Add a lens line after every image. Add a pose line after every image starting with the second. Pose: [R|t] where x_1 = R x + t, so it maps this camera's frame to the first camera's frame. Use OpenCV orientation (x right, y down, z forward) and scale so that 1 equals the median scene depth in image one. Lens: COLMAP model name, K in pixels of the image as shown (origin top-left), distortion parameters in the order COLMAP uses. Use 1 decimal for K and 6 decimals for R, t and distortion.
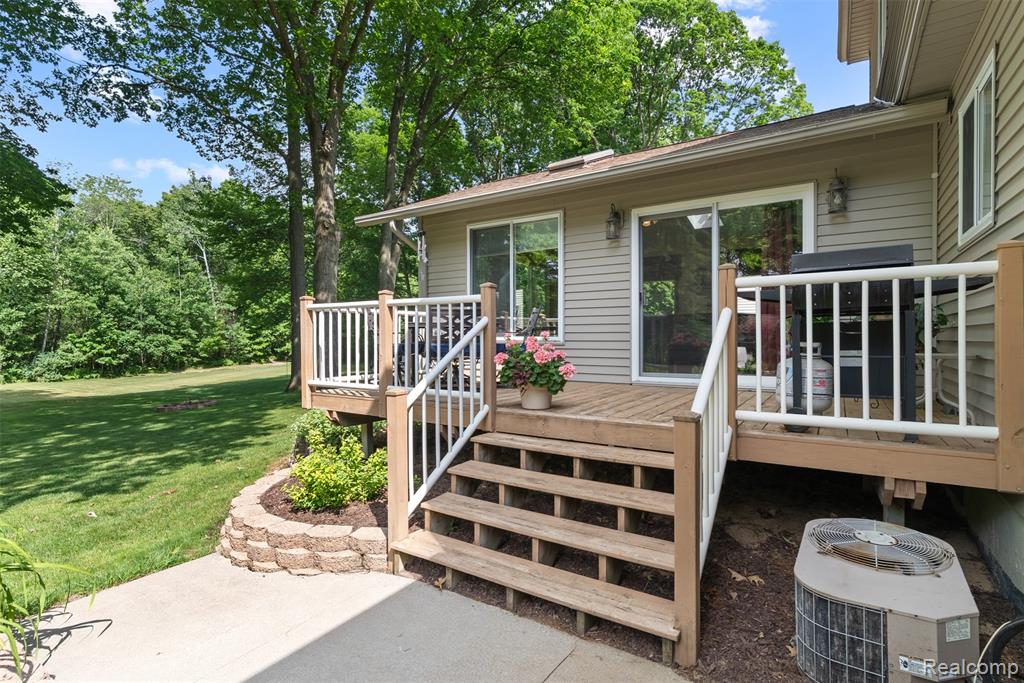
lens RADIAL K [[491.2, 0, 518.8], [0, 491.2, 339.8], [0, 0, 1]] dist [-0.014614, 0.002180]
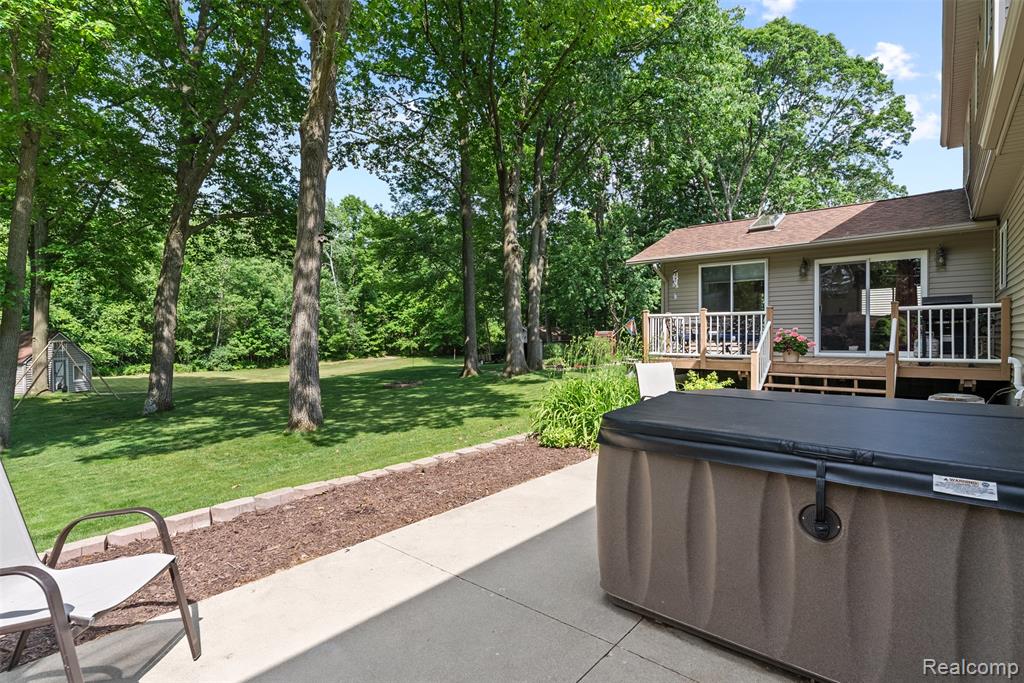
lens RADIAL K [[491.2, 0, 517.6], [0, 491.2, 338.3], [0, 0, 1]] dist [-0.014614, 0.002180]
pose [[0.991268, -0.000500, -0.131862, -0.112212], [0.000863, 0.999996, 0.002696, 0.003022], [0.131860, -0.002786, 0.991264, -0.168170]]
